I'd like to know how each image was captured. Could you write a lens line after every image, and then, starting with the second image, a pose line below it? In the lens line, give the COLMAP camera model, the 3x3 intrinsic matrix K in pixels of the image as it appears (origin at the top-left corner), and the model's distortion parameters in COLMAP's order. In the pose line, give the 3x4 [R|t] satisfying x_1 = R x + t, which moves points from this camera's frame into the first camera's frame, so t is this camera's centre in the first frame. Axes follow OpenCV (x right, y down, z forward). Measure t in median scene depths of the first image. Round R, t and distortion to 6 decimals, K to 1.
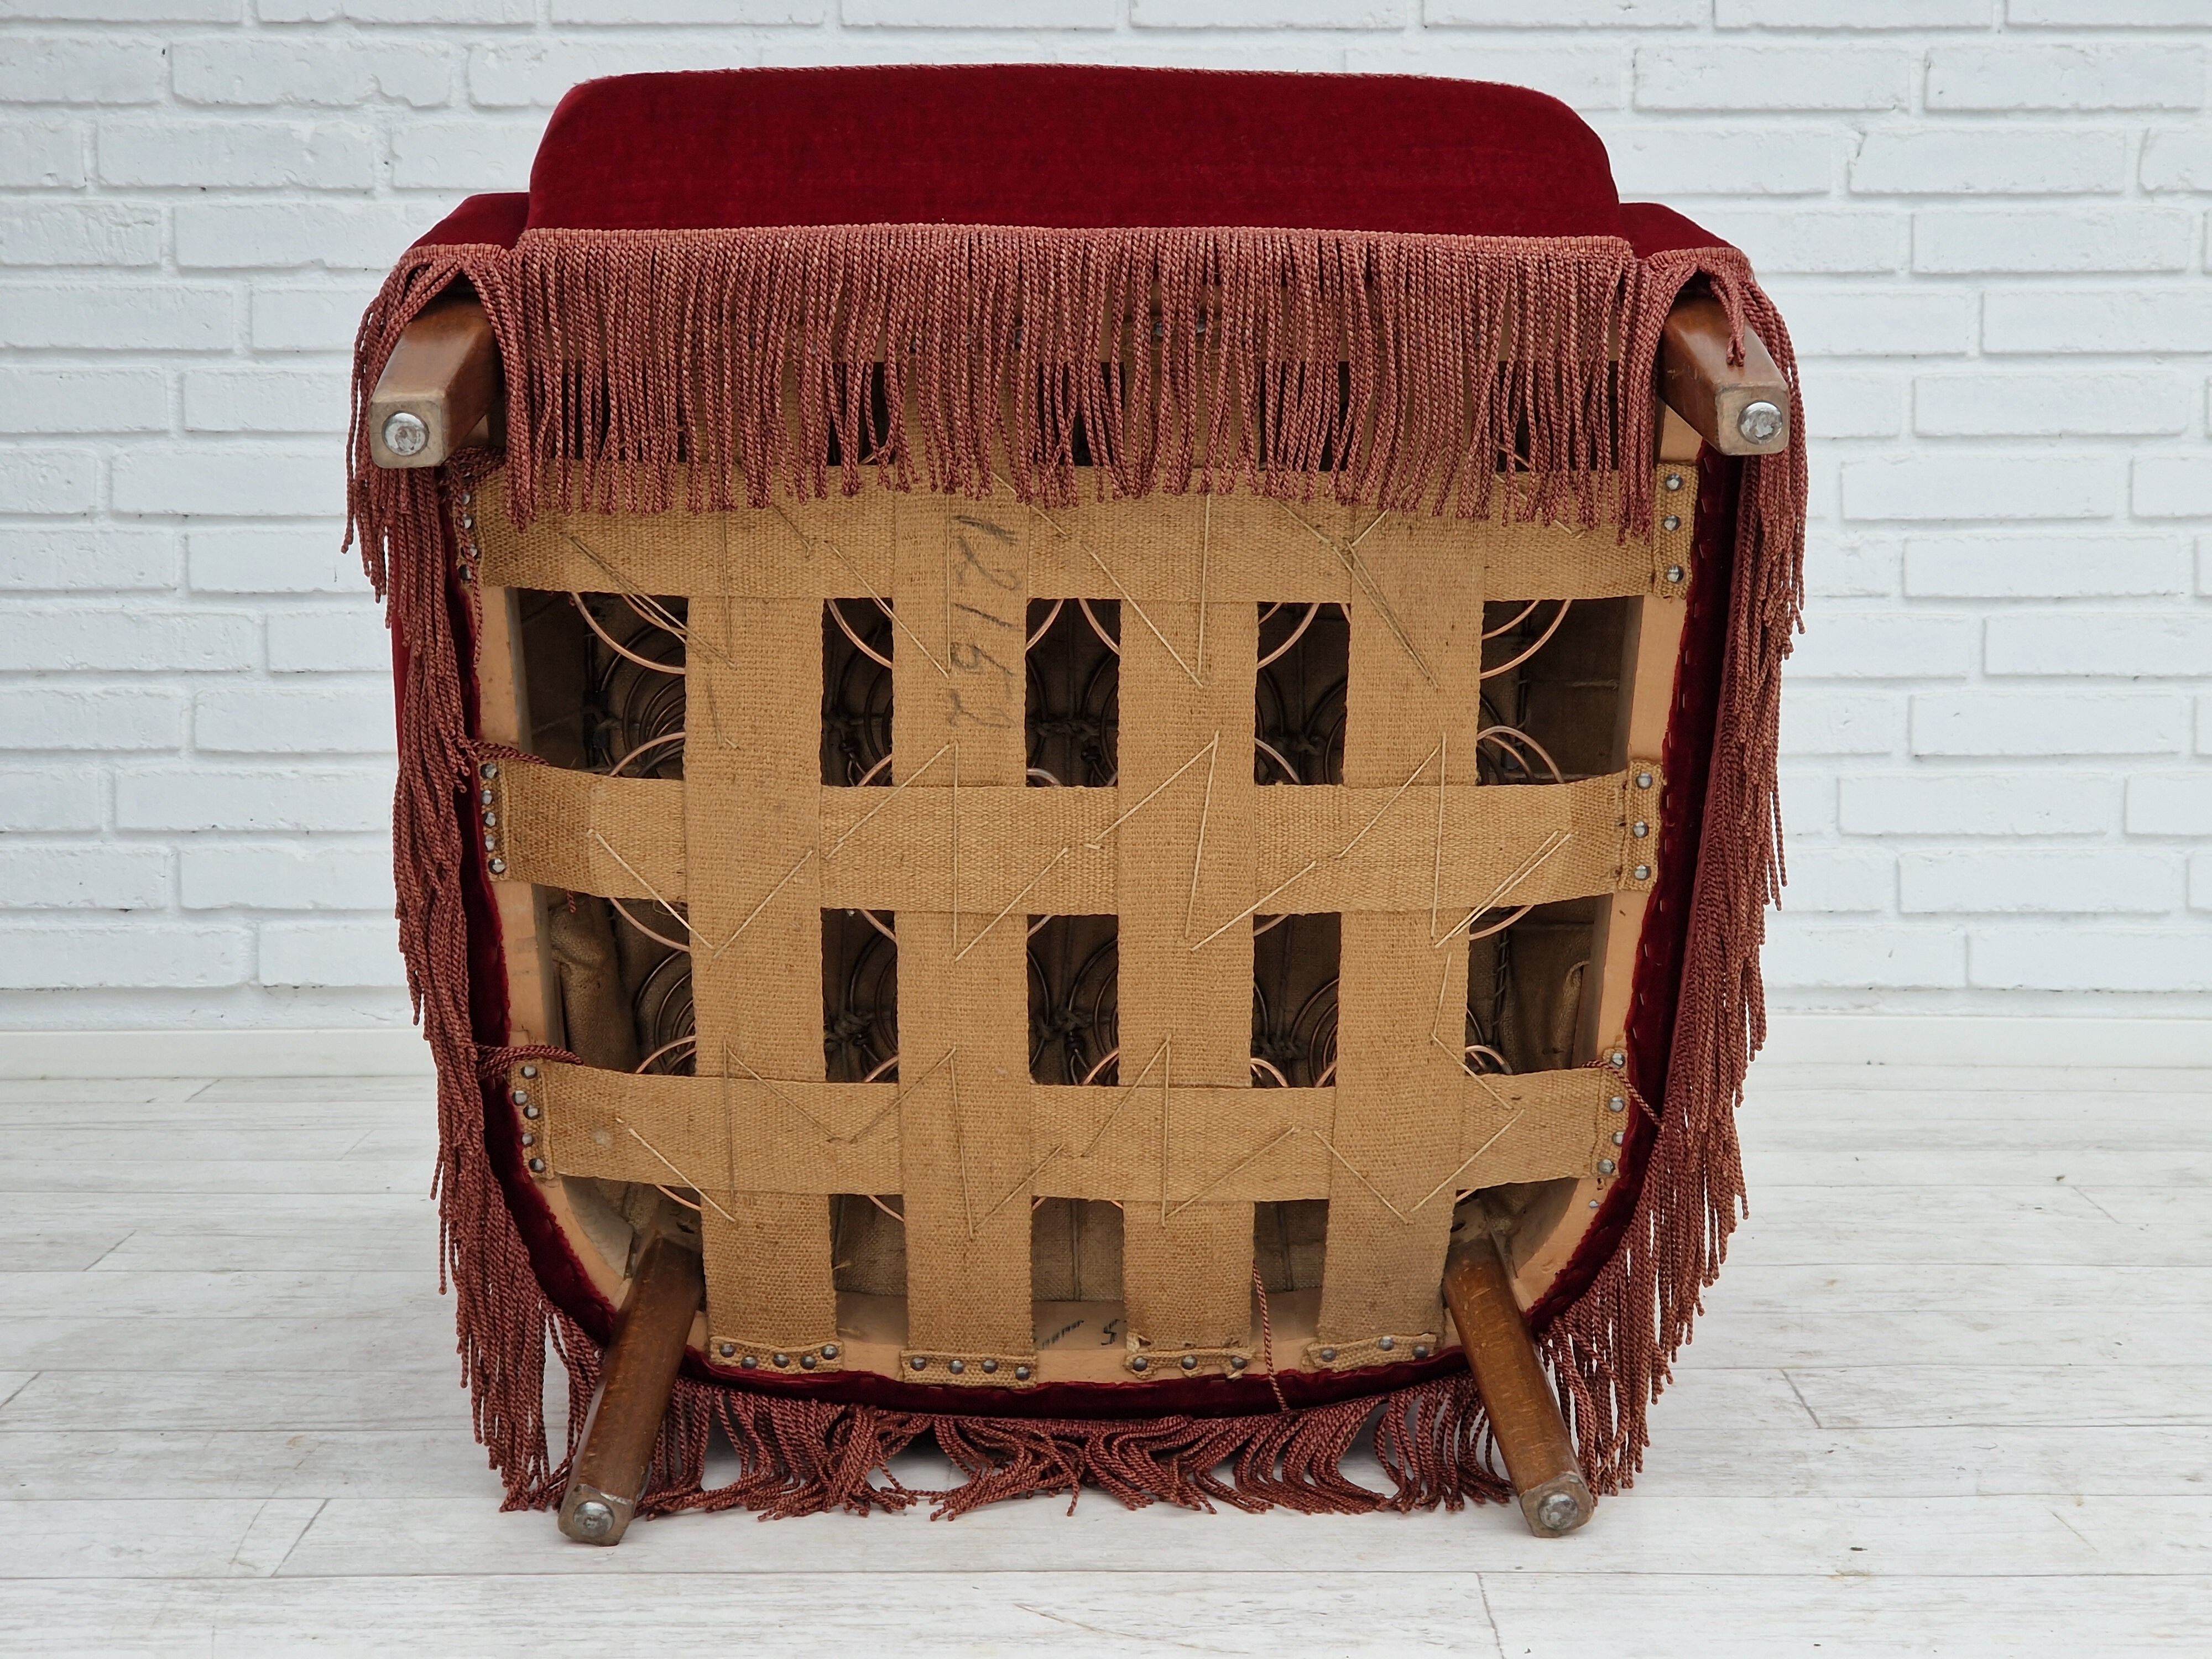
lens RADIAL K [[4266.9, 0, 1119.9], [0, 4266.9, 838.5], [0, 0, 1]] dist [0.081369, 0.000000]
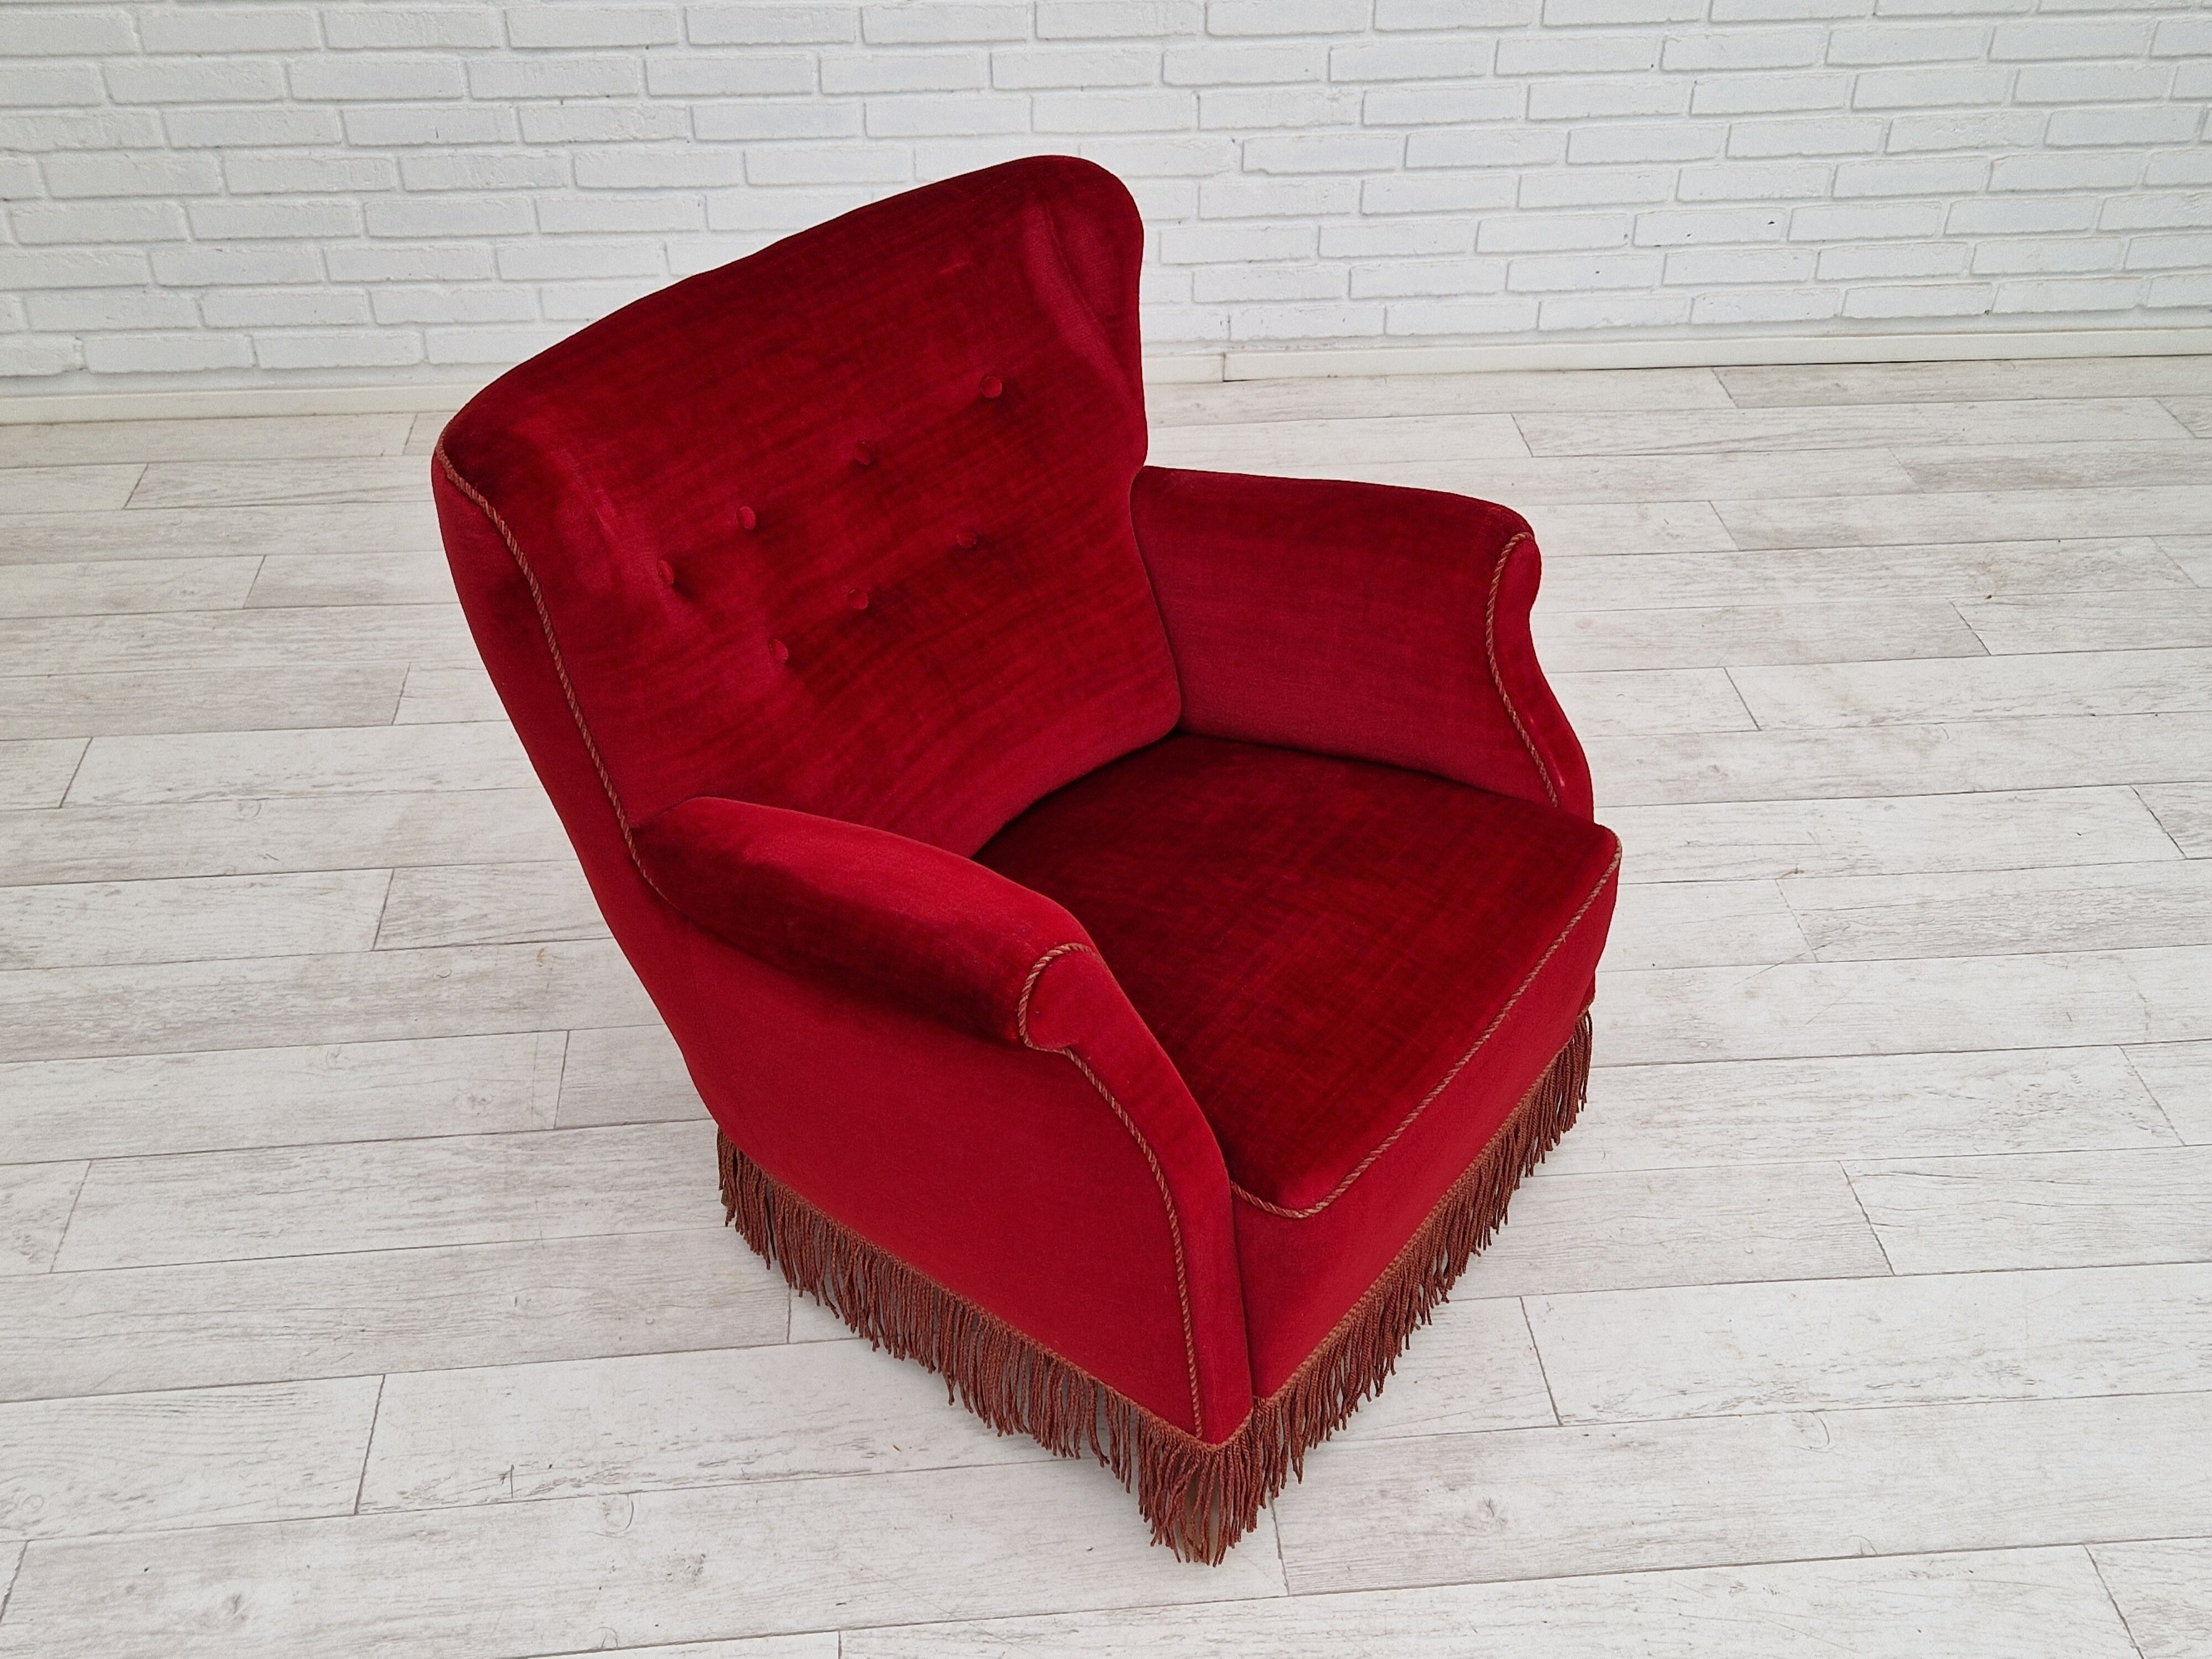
lens RADIAL K [[2306.1, 0, 1083.8], [0, 2306.1, 832.9], [0, 0, 1]] dist [0.072977, 0.000000]
pose [[0.996337, -0.051127, 0.068543, -0.008197], [0.008683, 0.857916, 0.513717, -0.297080], [-0.085069, -0.511240, 0.855218, 0.059668]]
